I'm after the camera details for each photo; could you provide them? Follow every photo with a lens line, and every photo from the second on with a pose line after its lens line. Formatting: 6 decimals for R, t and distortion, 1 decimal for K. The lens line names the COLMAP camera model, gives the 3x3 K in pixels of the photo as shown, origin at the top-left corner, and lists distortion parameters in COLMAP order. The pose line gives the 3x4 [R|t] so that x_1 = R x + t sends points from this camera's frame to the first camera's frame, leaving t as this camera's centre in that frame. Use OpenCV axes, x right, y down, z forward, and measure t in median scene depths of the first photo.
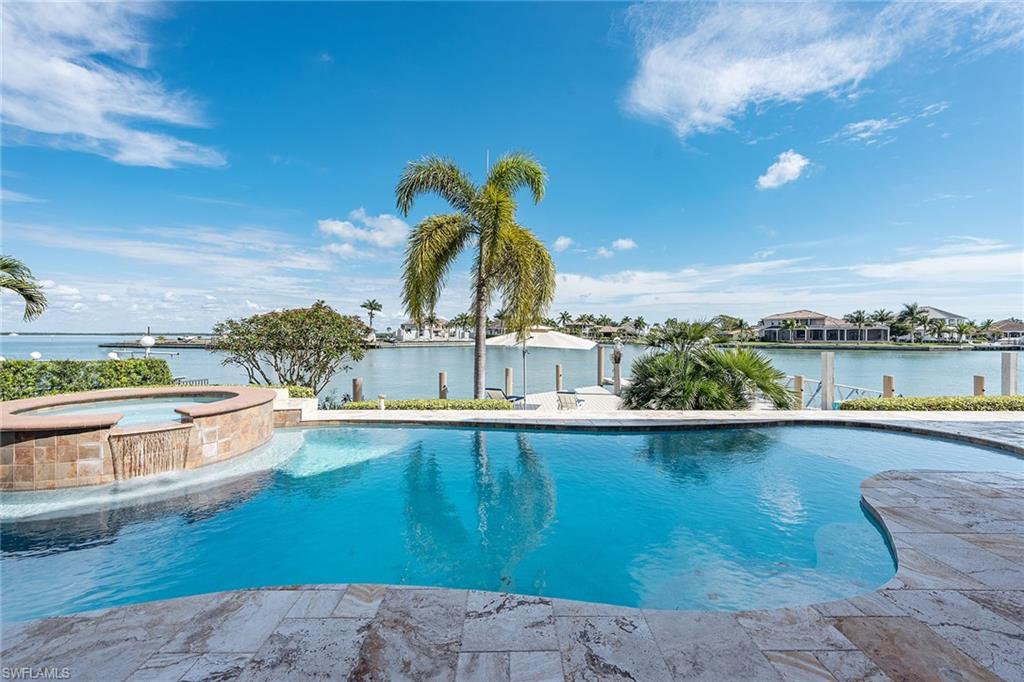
lens RADIAL K [[411.8, 0, 511.8], [0, 411.8, 328.5], [0, 0, 1]] dist [0.009156, -0.002317]
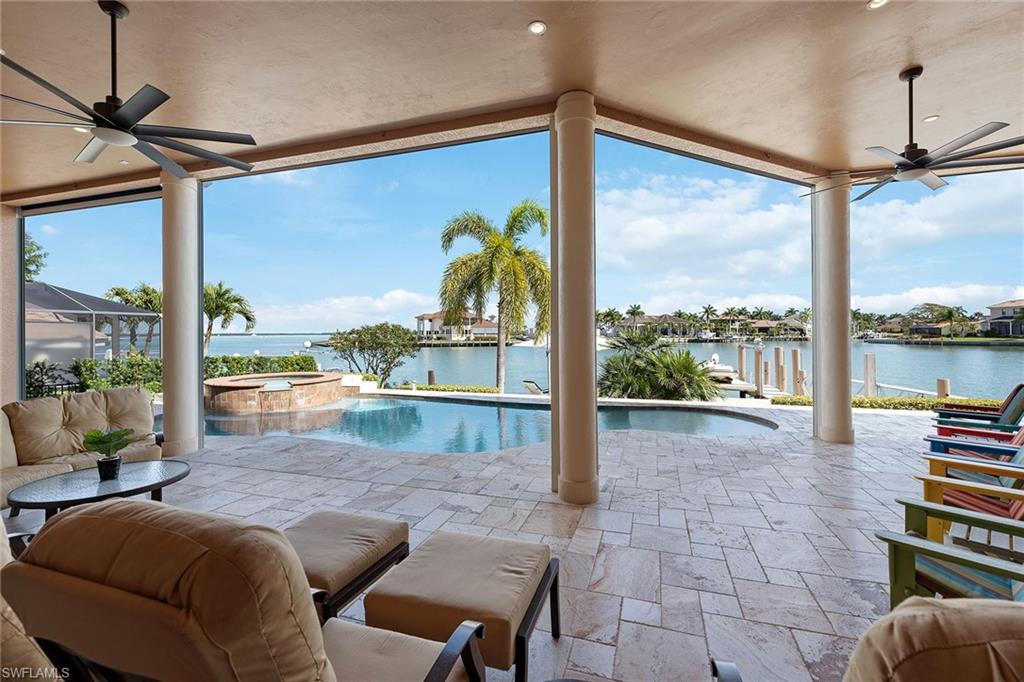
lens RADIAL K [[411.8, 0, 517.4], [0, 411.8, 332.4], [0, 0, 1]] dist [0.009156, -0.002317]
pose [[0.950164, -0.010602, -0.311569, 0.403168], [0.015908, 0.999768, 0.014494, -0.026499], [0.311343, -0.018728, 0.950113, -0.259637]]
